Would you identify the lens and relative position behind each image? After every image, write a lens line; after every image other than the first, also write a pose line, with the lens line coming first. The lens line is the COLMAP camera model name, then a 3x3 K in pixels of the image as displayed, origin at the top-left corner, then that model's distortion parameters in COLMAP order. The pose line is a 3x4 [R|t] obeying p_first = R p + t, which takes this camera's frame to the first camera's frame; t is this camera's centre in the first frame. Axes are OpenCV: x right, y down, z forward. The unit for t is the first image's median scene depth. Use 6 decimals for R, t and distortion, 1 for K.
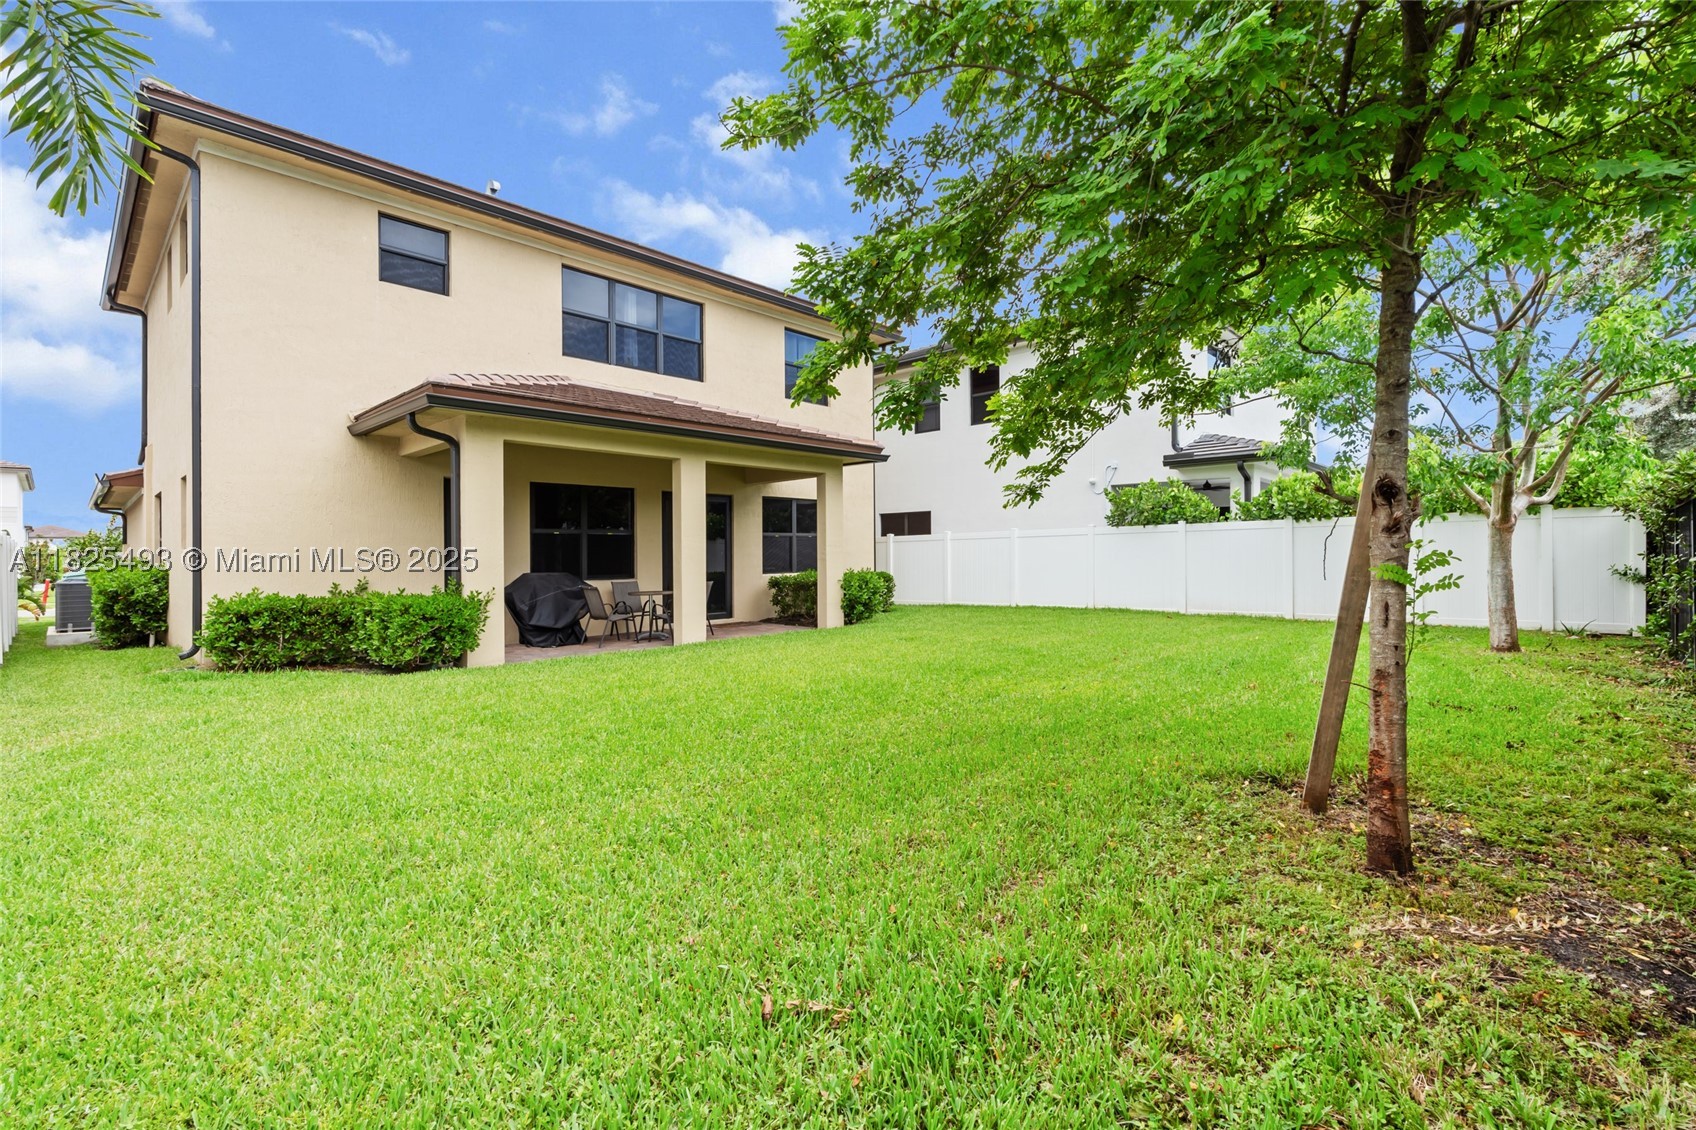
lens RADIAL K [[755.2, 0, 853.7], [0, 755.2, 566.4], [0, 0, 1]] dist [-0.001214, 0.000401]
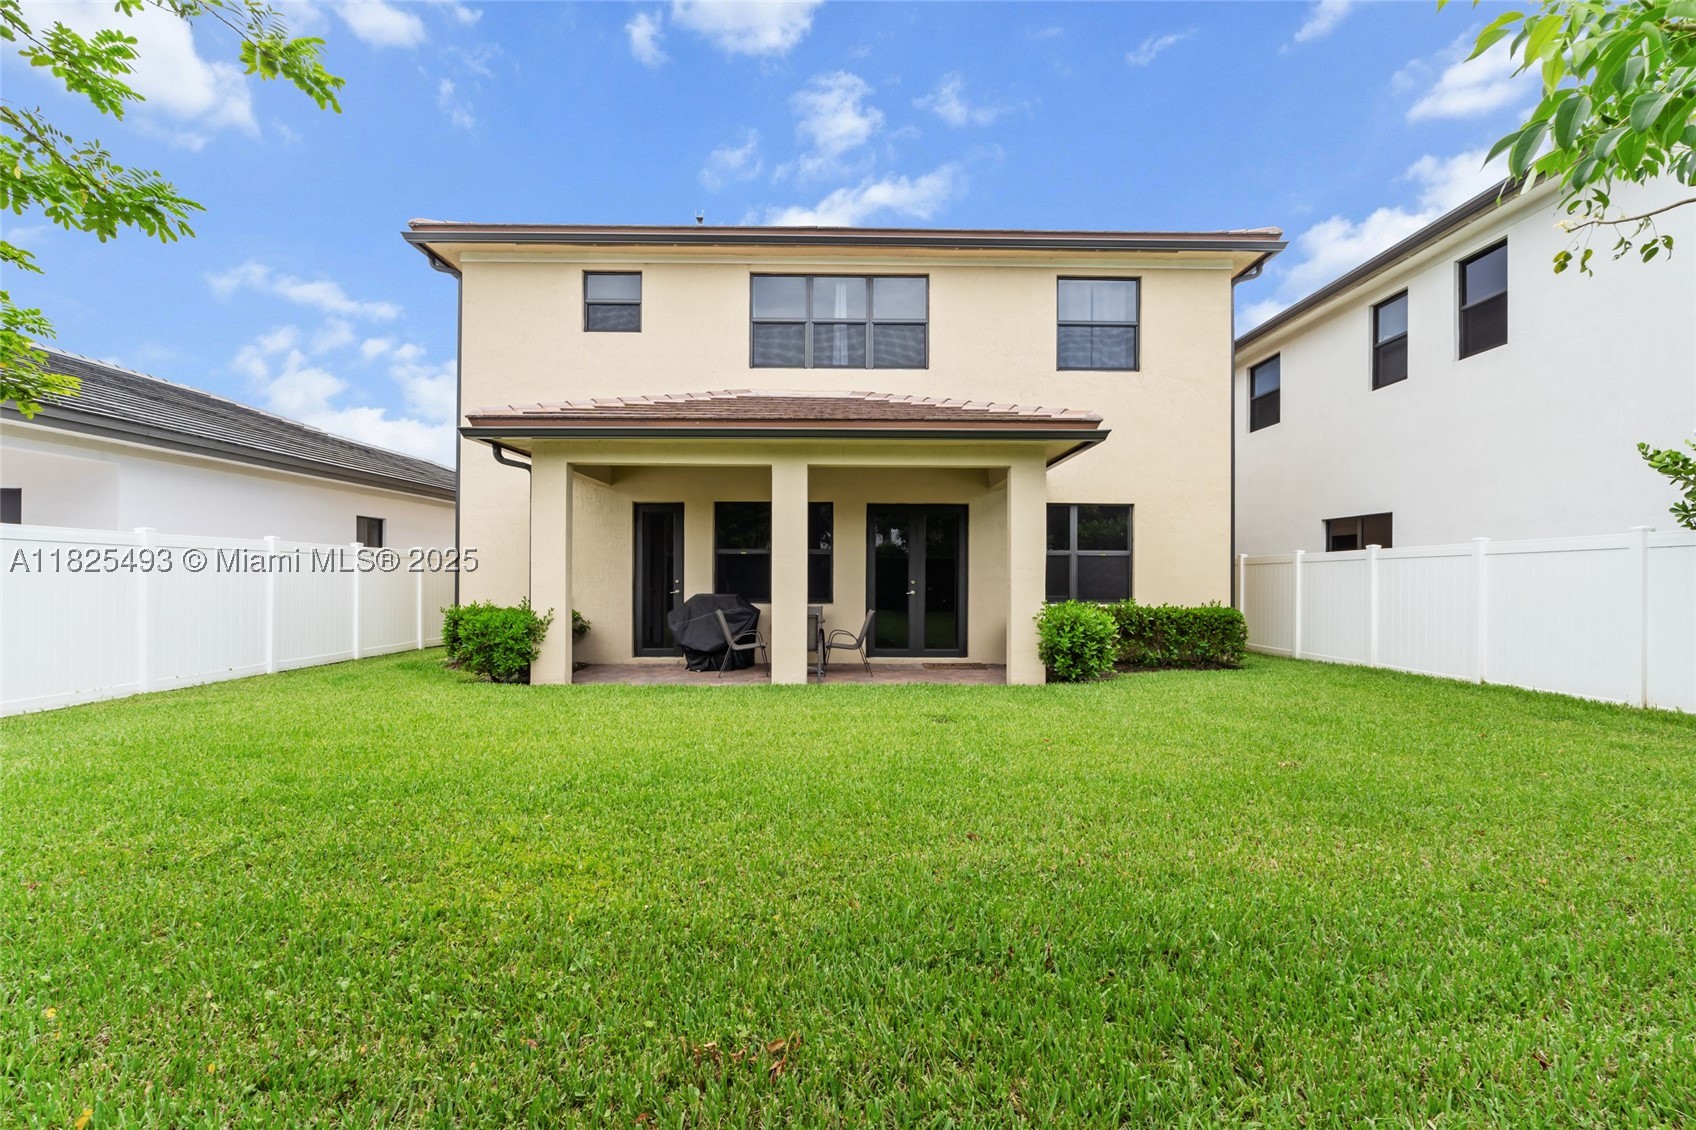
lens RADIAL K [[755.2, 0, 853.7], [0, 755.2, 566.4], [0, 0, 1]] dist [-0.001214, 0.000401]
pose [[0.699592, 0.002205, -0.714539, 0.388850], [-0.019193, 0.999692, -0.015706, -0.016604], [0.714285, 0.024702, 0.699419, 0.433204]]
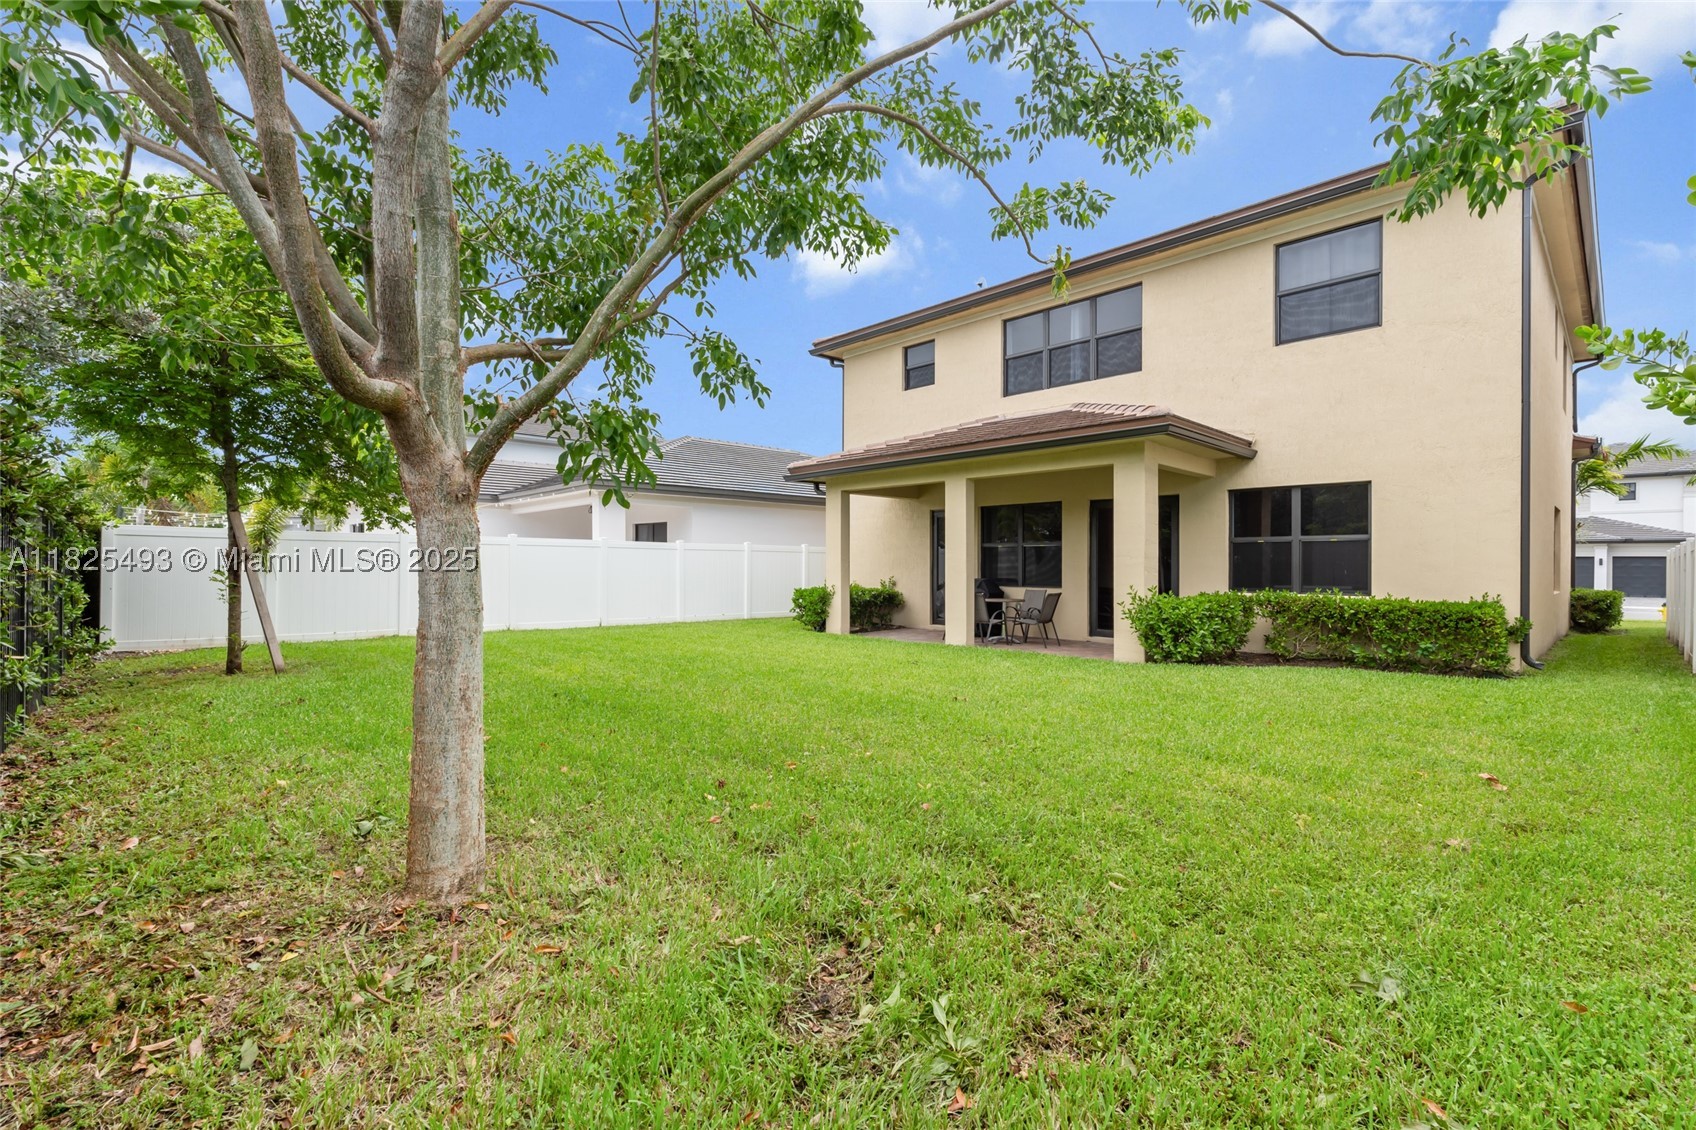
lens RADIAL K [[755.2, 0, 853.7], [0, 755.2, 566.4], [0, 0, 1]] dist [-0.001214, 0.000401]
pose [[-0.039431, 0.004110, -0.999214, 0.811323], [-0.020981, 0.999768, 0.004941, -0.014903], [0.999002, 0.021160, -0.039336, 0.820927]]
